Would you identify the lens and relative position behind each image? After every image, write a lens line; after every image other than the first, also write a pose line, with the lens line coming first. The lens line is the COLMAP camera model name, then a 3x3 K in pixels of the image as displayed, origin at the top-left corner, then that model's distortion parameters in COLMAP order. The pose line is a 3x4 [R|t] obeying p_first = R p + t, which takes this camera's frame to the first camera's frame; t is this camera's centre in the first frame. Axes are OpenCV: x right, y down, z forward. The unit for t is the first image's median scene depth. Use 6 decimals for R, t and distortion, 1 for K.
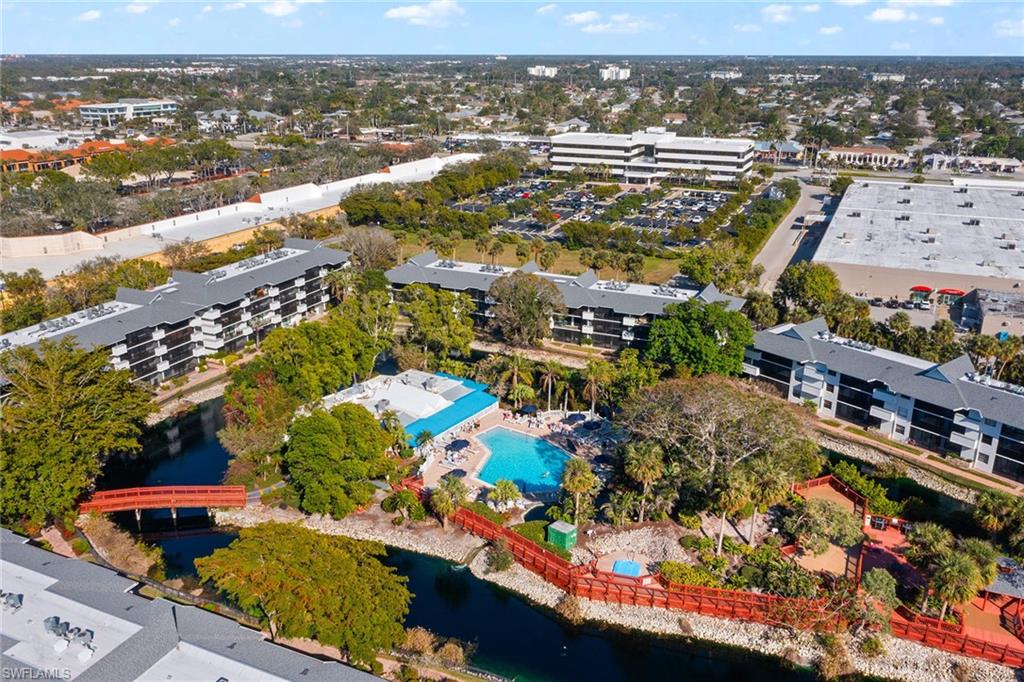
lens RADIAL K [[839.3, 0, 512.5], [0, 839.3, 339.2], [0, 0, 1]] dist [-0.013427, 0.022406]
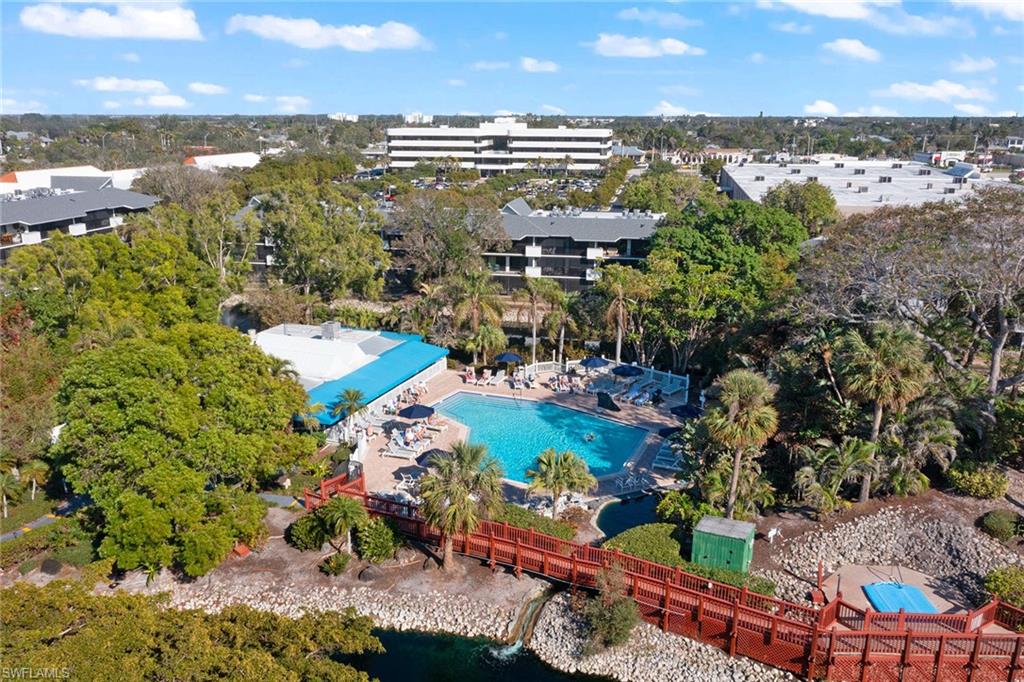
lens RADIAL K [[839.3, 0, 511.7], [0, 839.3, 342.3], [0, 0, 1]] dist [-0.013427, 0.022406]
pose [[0.973010, -0.064163, 0.221662, -0.103208], [0.077633, 0.995594, -0.052588, 0.098518], [-0.217311, 0.068377, 0.973704, 0.409100]]
